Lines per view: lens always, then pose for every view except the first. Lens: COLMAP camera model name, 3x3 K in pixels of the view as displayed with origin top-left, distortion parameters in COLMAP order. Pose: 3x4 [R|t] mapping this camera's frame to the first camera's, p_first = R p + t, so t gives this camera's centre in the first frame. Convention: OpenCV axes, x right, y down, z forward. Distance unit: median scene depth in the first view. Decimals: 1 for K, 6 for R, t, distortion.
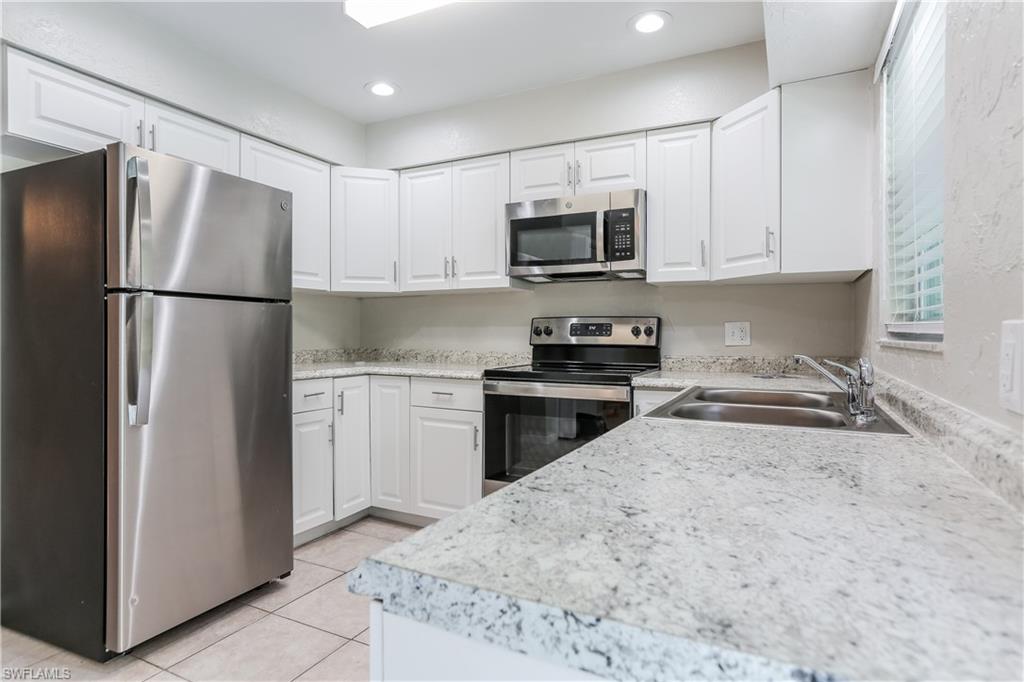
lens RADIAL K [[562.1, 0, 514.7], [0, 562.1, 333.8], [0, 0, 1]] dist [-0.016479, 0.002863]
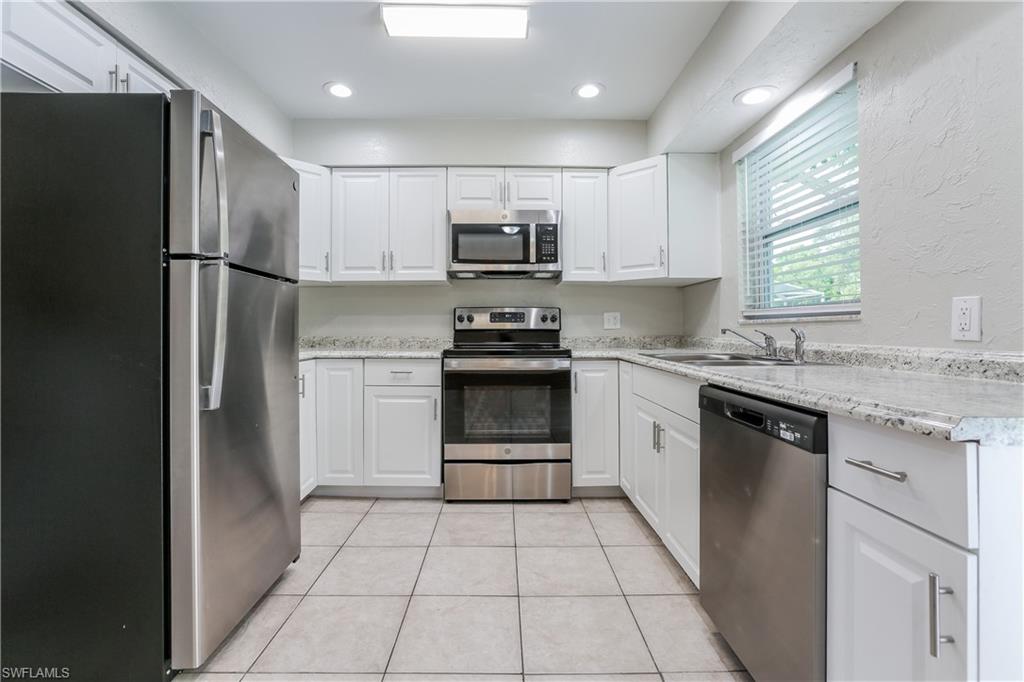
lens RADIAL K [[466.6, 0, 511.0], [0, 466.6, 320.9], [0, 0, 1]] dist [-0.029720, 0.001512]
pose [[0.888955, 0.006835, 0.457943, -0.365727], [0.003654, 0.999751, -0.022015, 0.025710], [-0.457979, 0.021244, 0.888709, 0.076706]]
